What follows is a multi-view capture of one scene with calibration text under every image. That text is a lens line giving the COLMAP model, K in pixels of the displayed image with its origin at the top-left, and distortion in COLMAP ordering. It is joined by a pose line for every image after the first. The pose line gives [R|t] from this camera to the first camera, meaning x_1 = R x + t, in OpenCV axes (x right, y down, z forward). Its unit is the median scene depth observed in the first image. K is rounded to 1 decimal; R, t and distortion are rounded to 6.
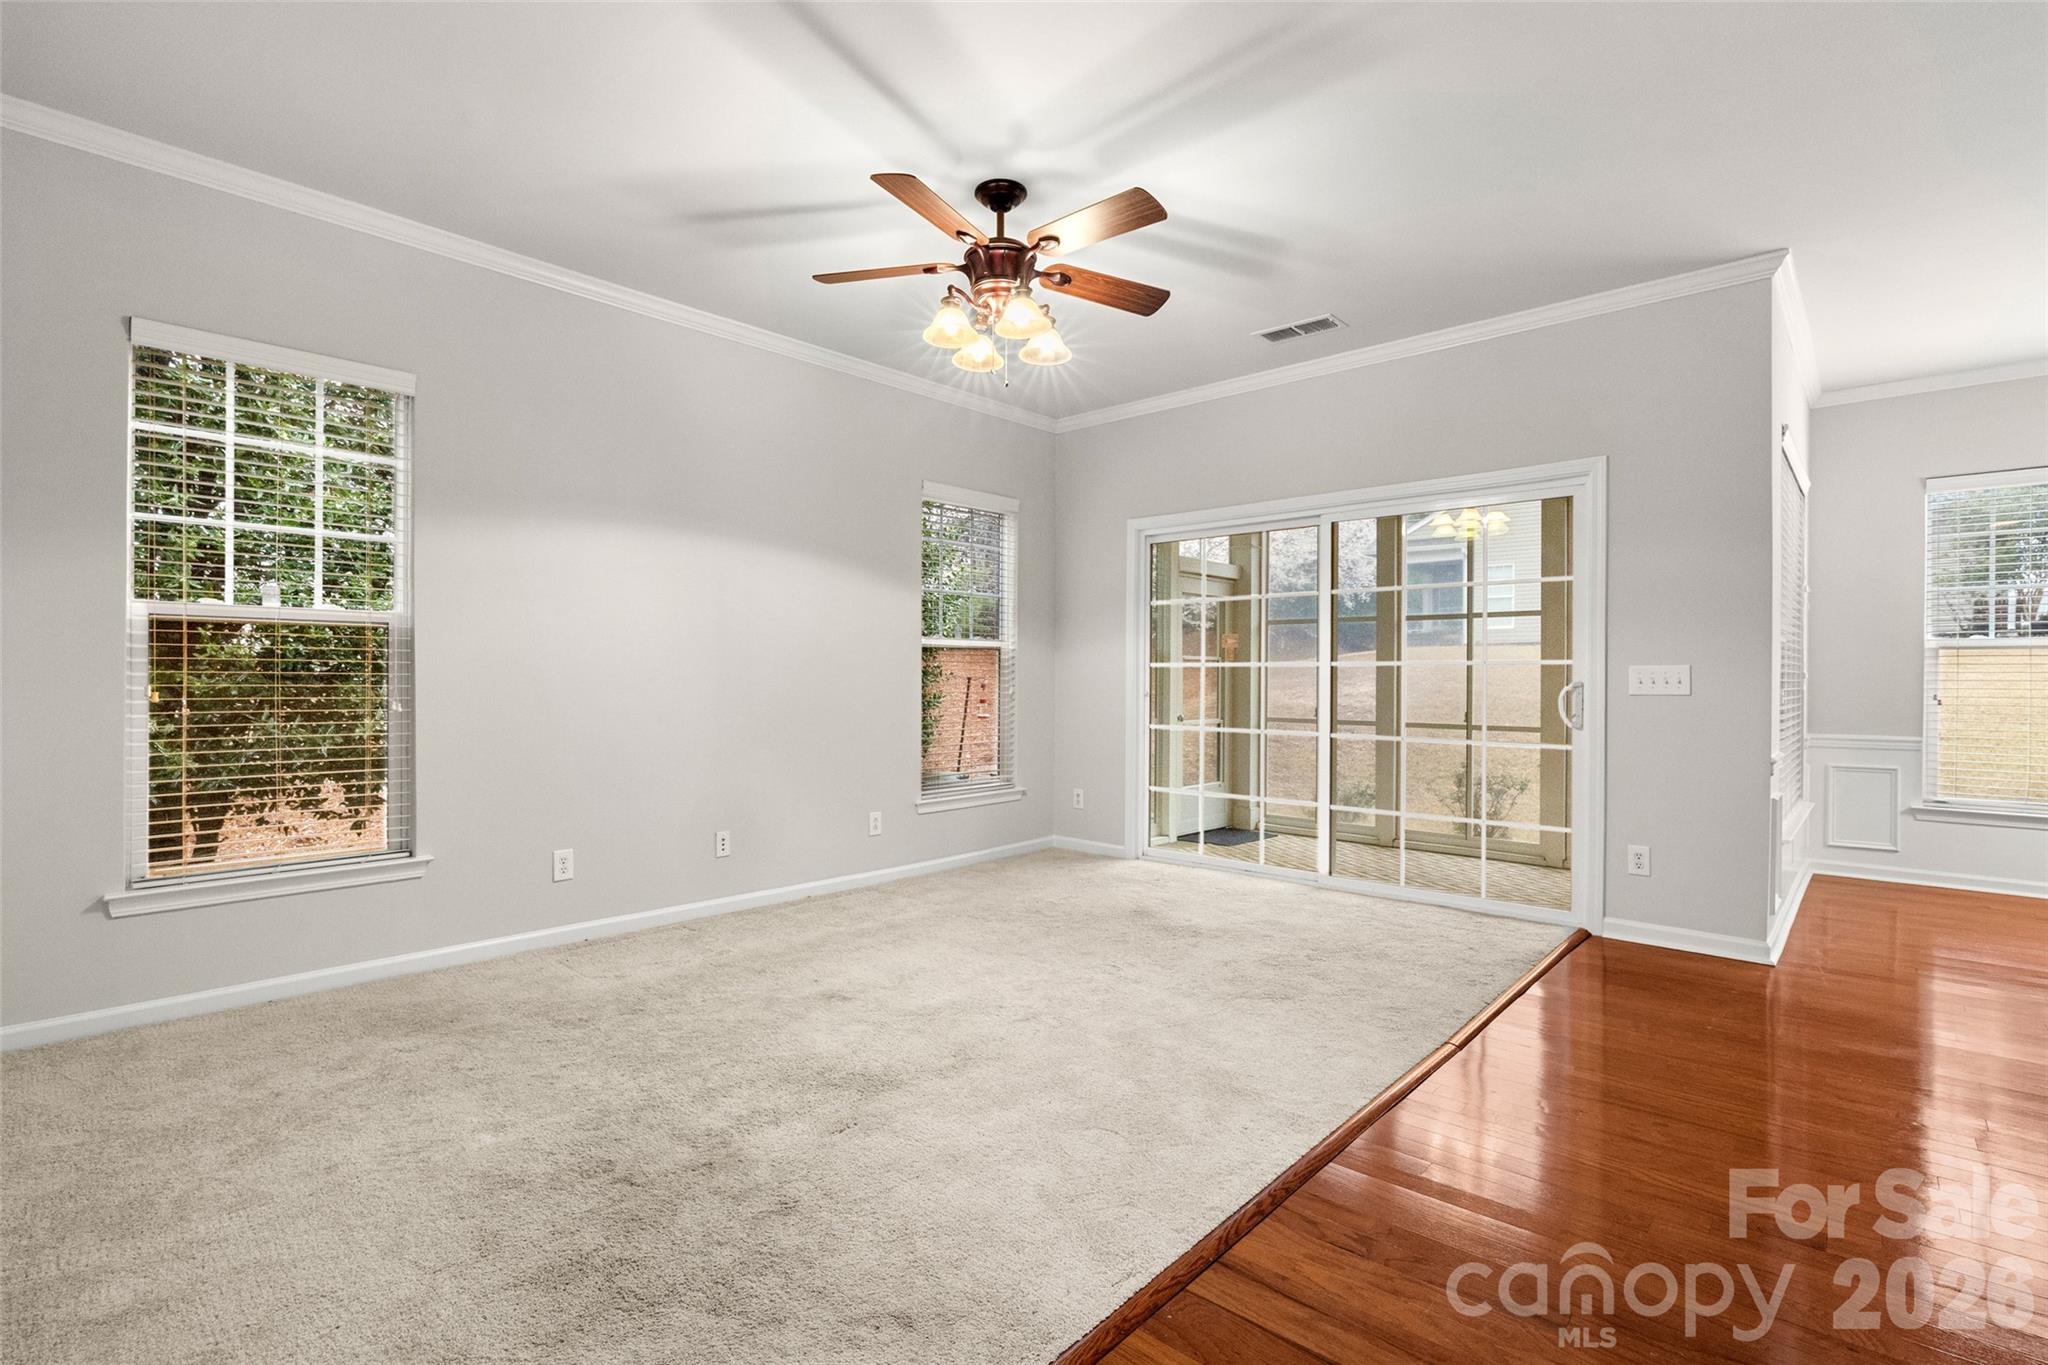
lens RADIAL K [[960.3, 0, 1018.2], [0, 960.3, 675.7], [0, 0, 1]] dist [-0.004009, -0.000956]
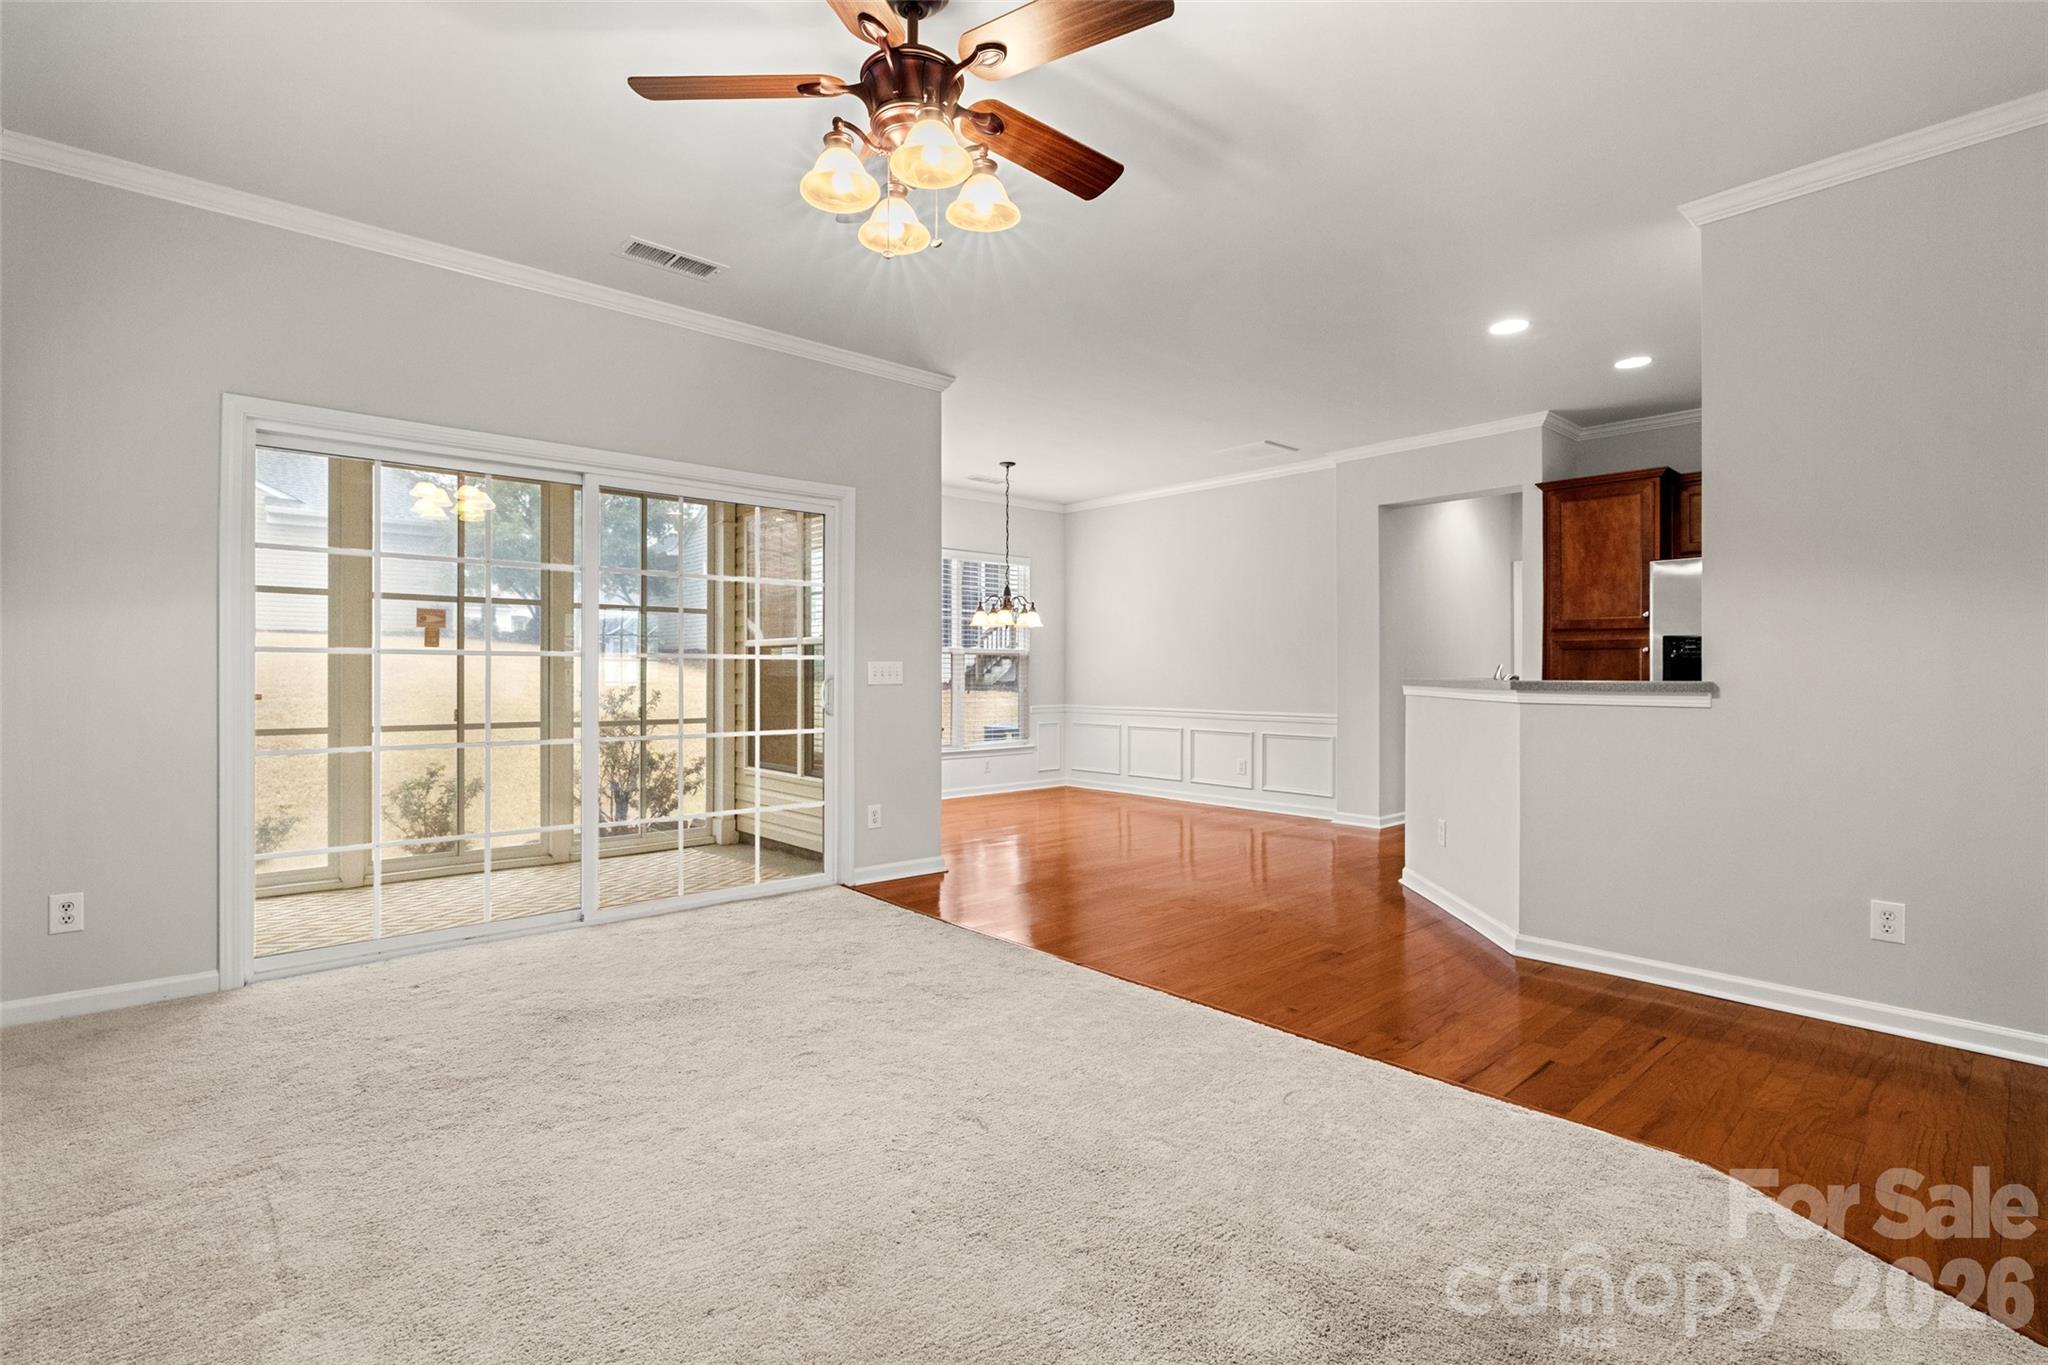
lens RADIAL K [[960.3, 0, 1019.6], [0, 960.3, 665.5], [0, 0, 1]] dist [-0.004009, -0.000956]
pose [[0.093735, 0.003957, 0.995589, -0.509637], [-0.005502, 0.999979, -0.003457, -0.001807], [-0.995582, -0.005153, 0.093755, 0.605943]]
